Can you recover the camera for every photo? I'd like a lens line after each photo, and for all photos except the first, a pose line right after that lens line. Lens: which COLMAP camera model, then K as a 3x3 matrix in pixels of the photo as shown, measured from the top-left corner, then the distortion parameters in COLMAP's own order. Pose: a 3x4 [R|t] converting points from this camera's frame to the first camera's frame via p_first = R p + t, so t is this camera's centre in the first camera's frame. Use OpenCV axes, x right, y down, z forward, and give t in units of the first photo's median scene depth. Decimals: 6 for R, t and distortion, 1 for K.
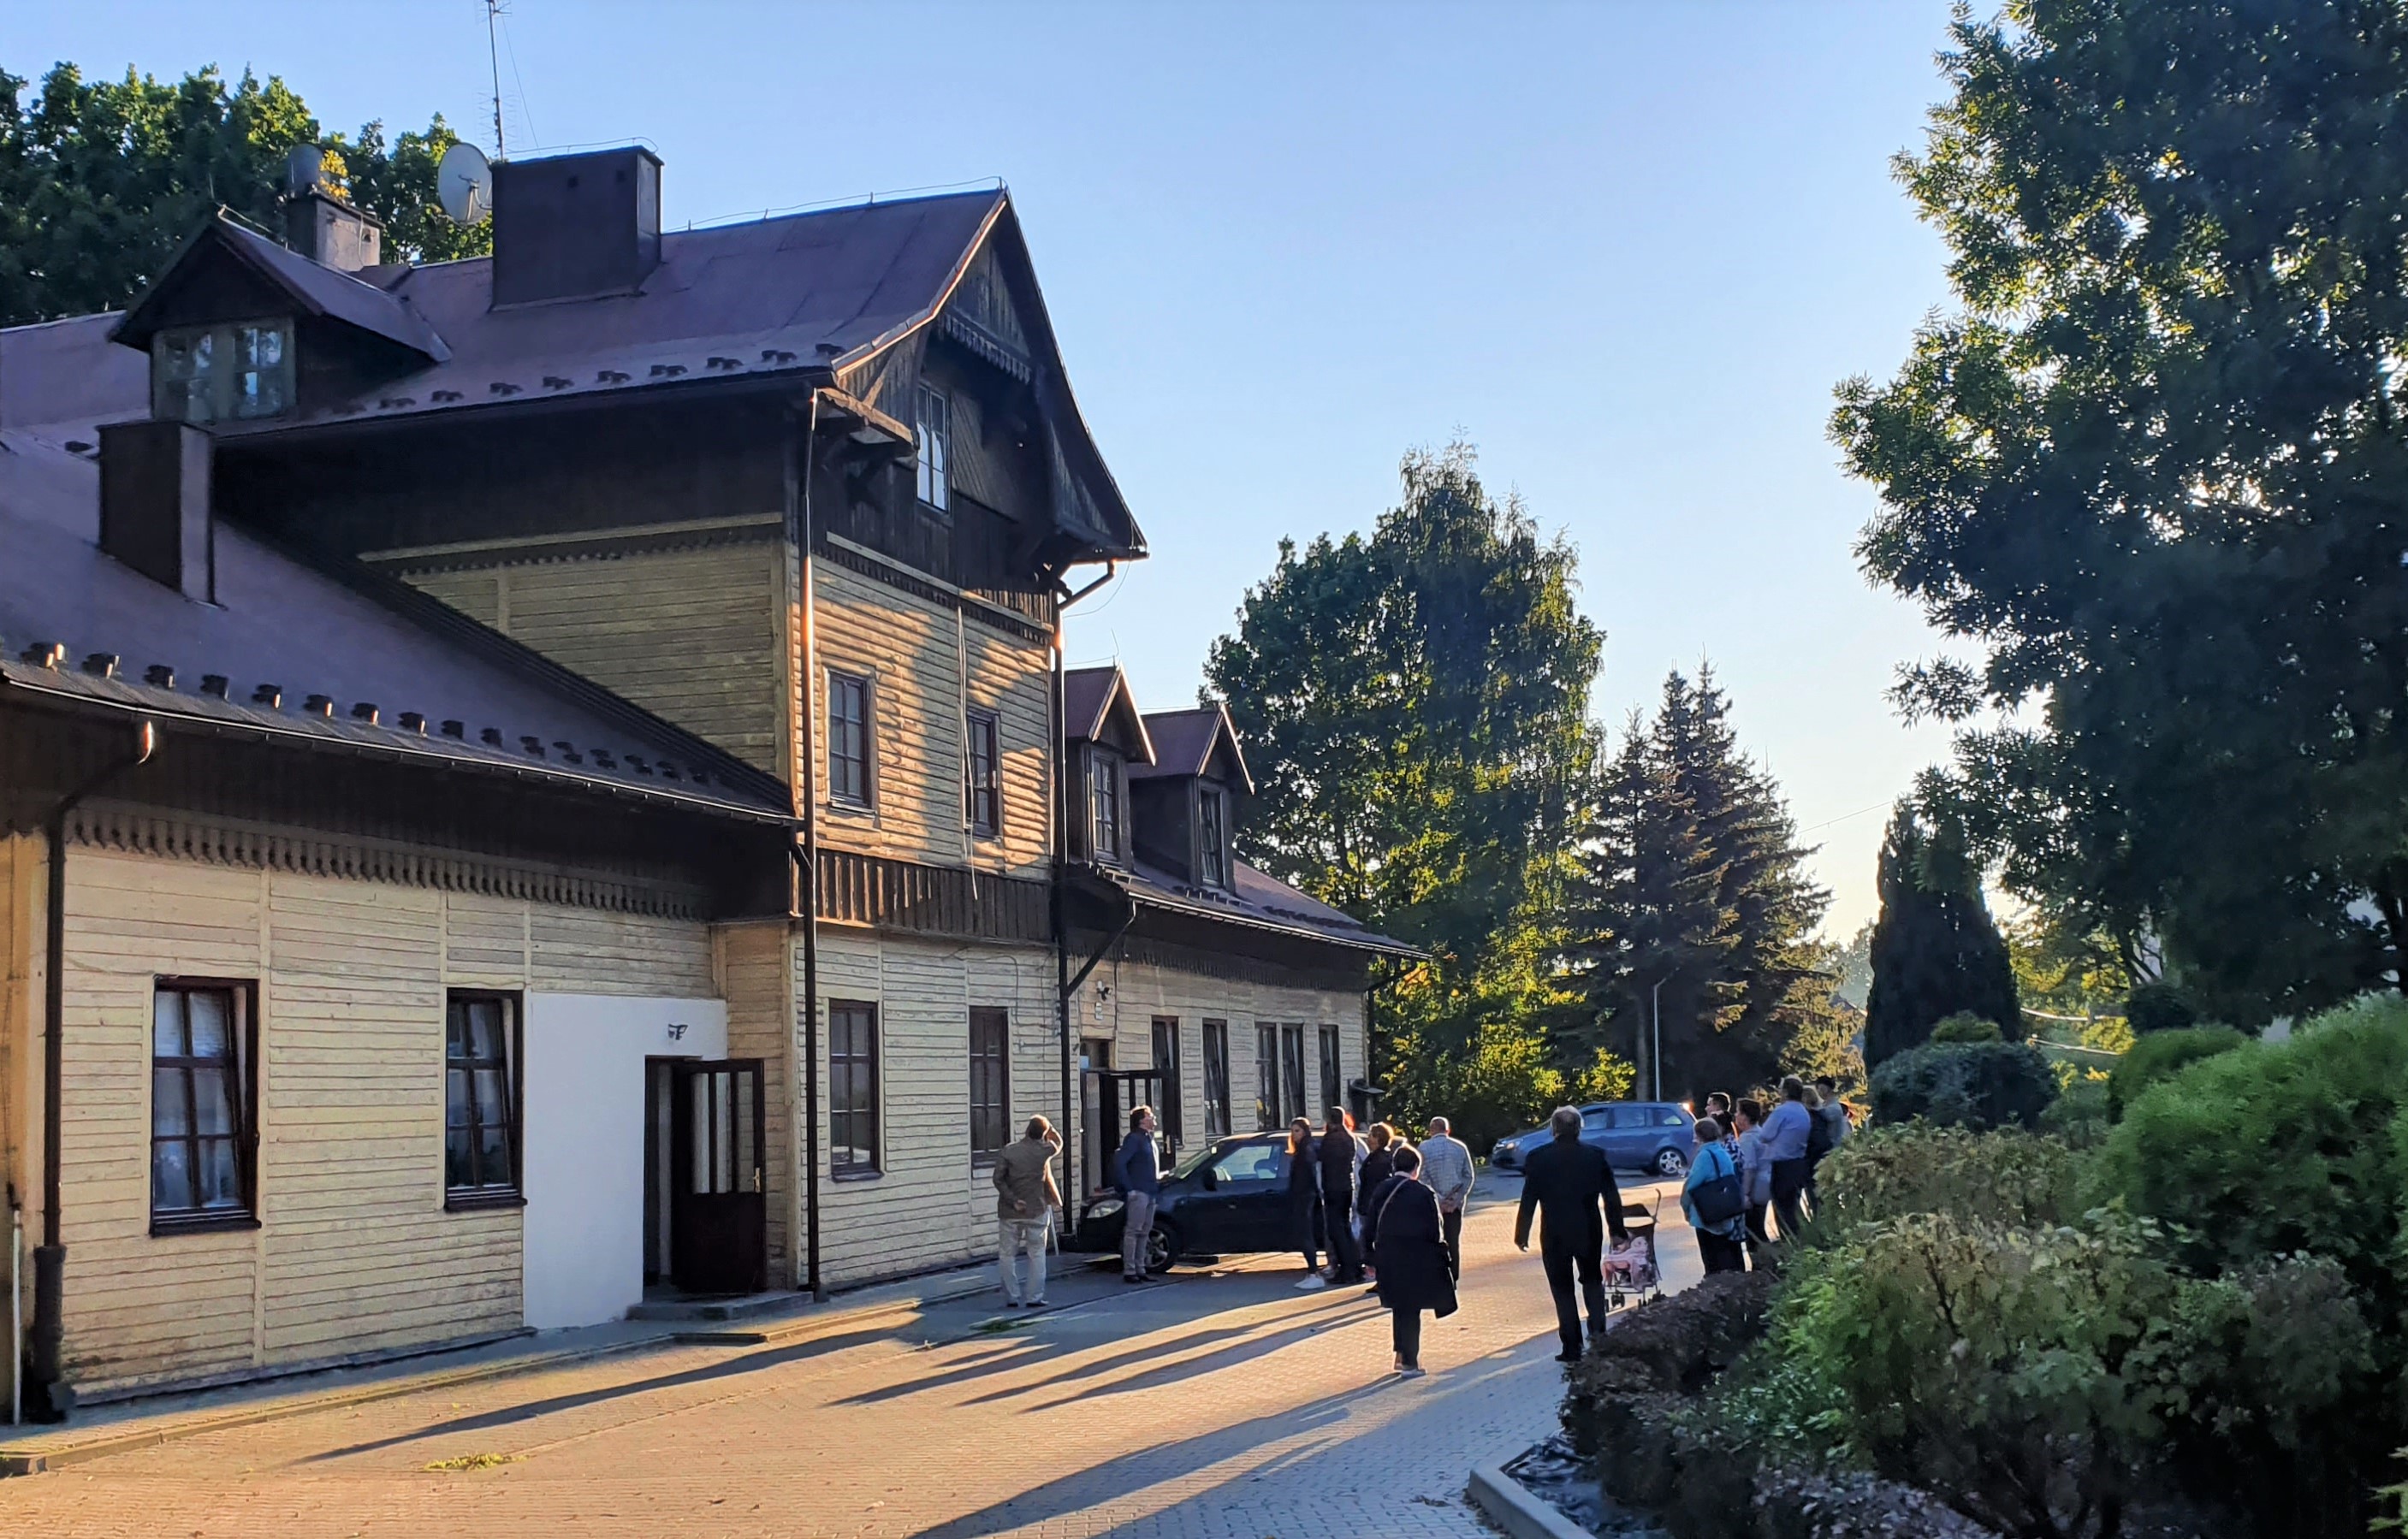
lens RADIAL K [[3112.1, 0, 1204.0], [0, 3112.1, 769.5], [0, 0, 1]] dist [0.372883, 0.001816]
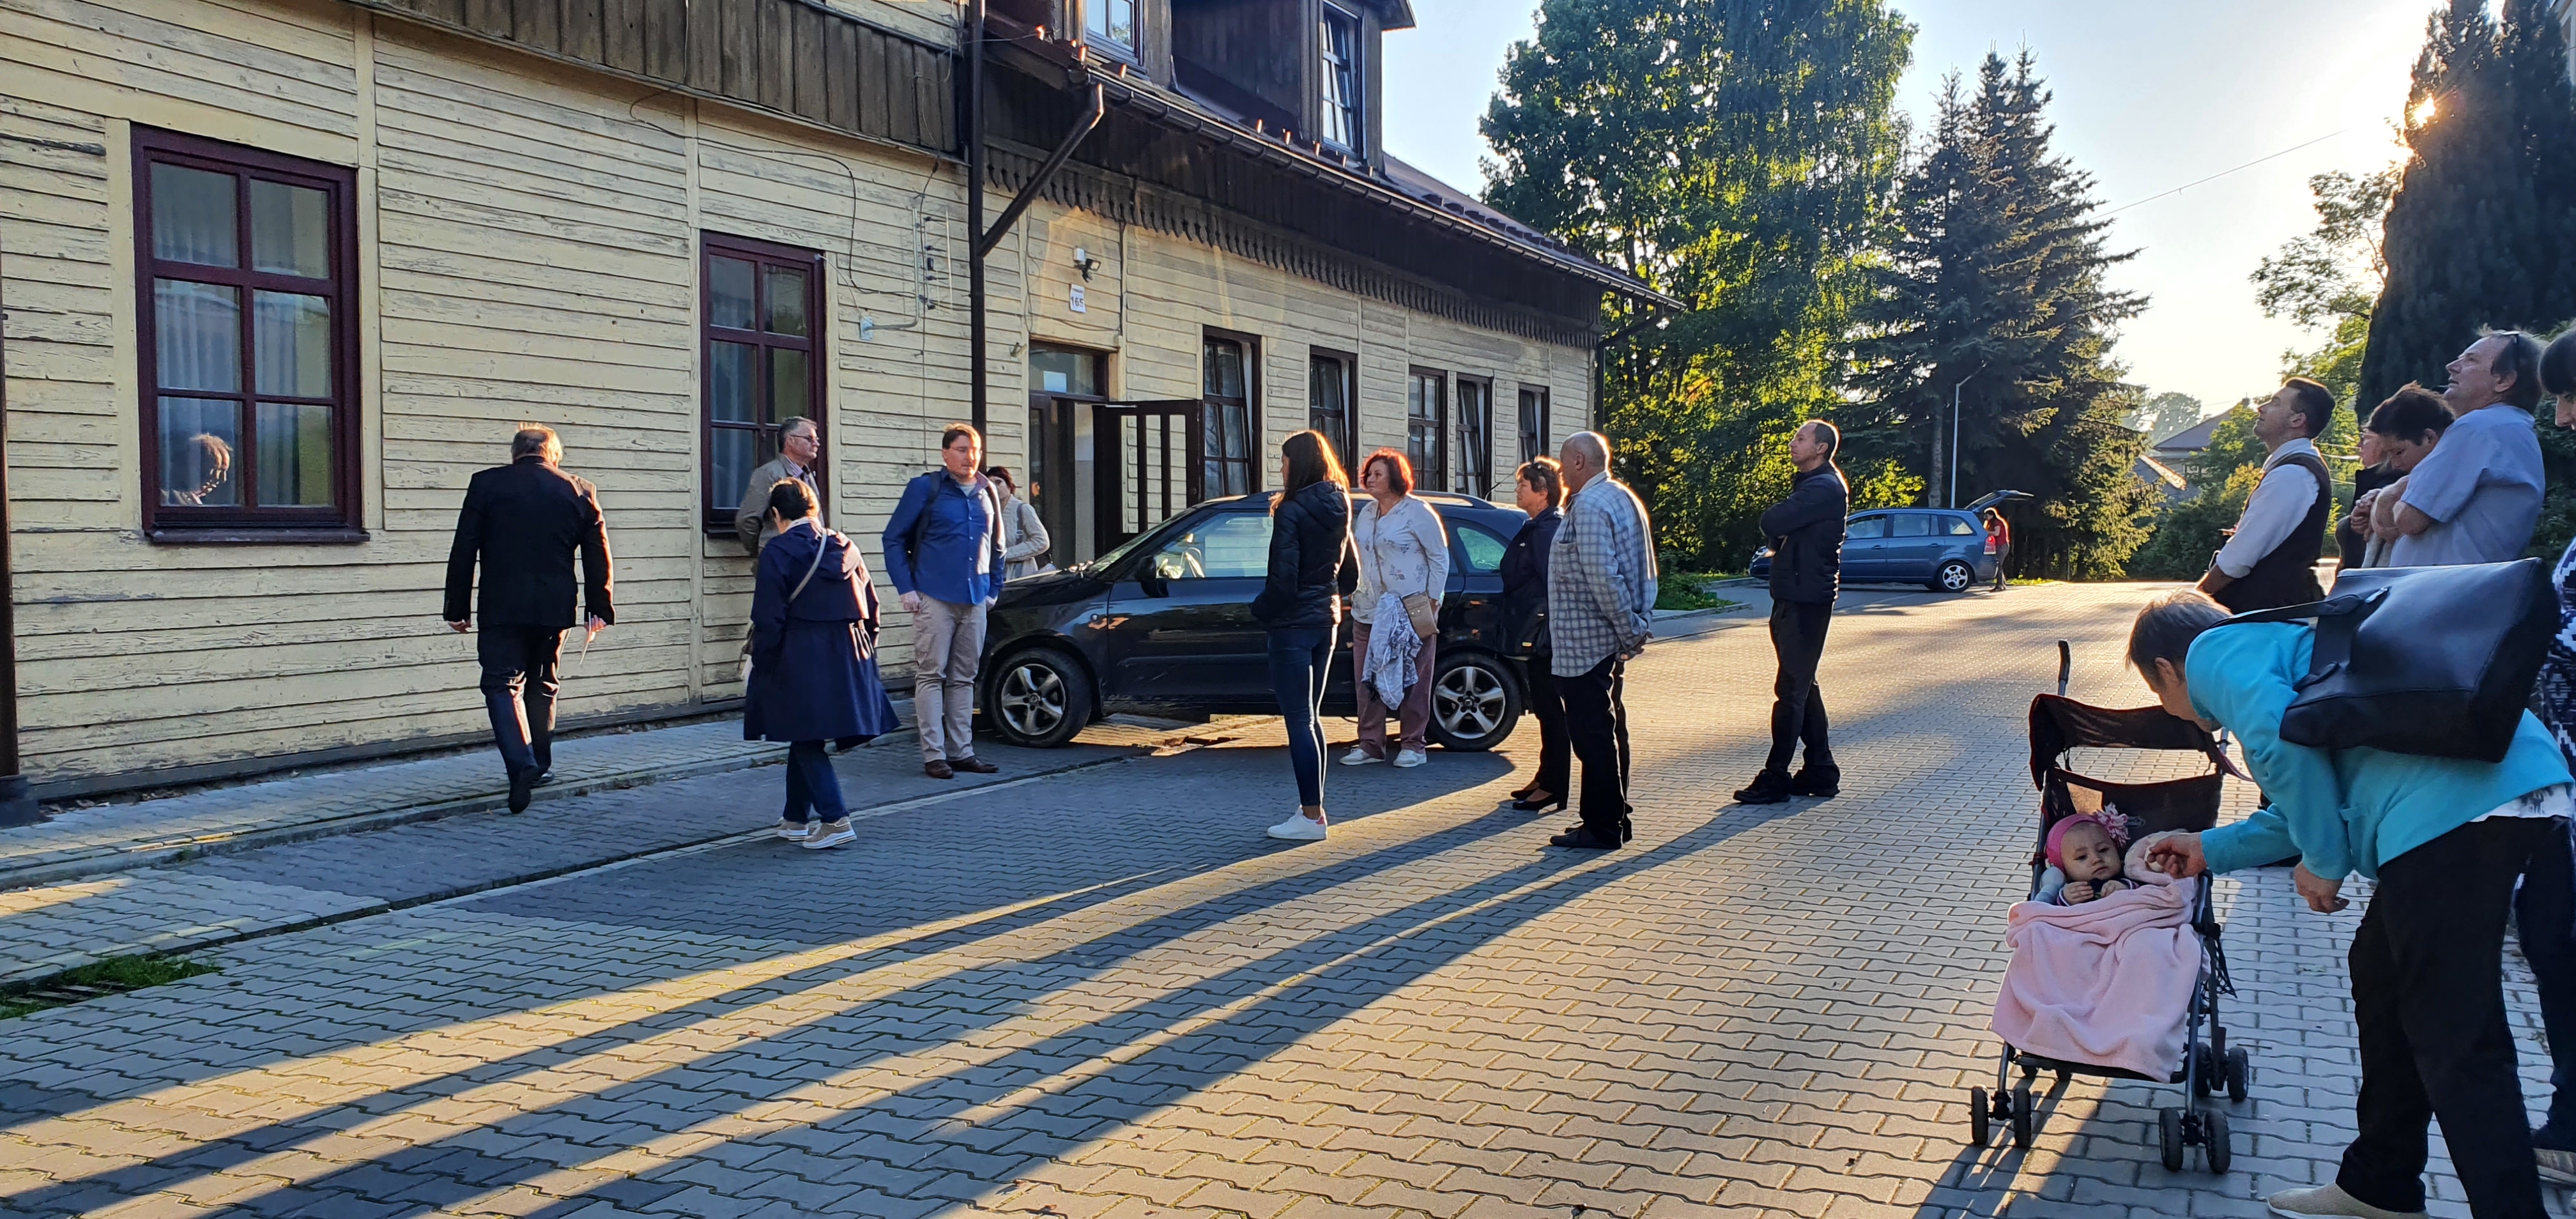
lens RADIAL K [[2321.3, 0, 1288.0], [0, 2321.3, 609.5], [0, 0, 1]] dist [0.002349, -0.008498]
pose [[0.992215, 0.037742, -0.118676, 0.031527], [-0.020496, 0.989465, 0.143316, 0.036298], [0.122835, -0.139768, 0.982536, 0.281004]]
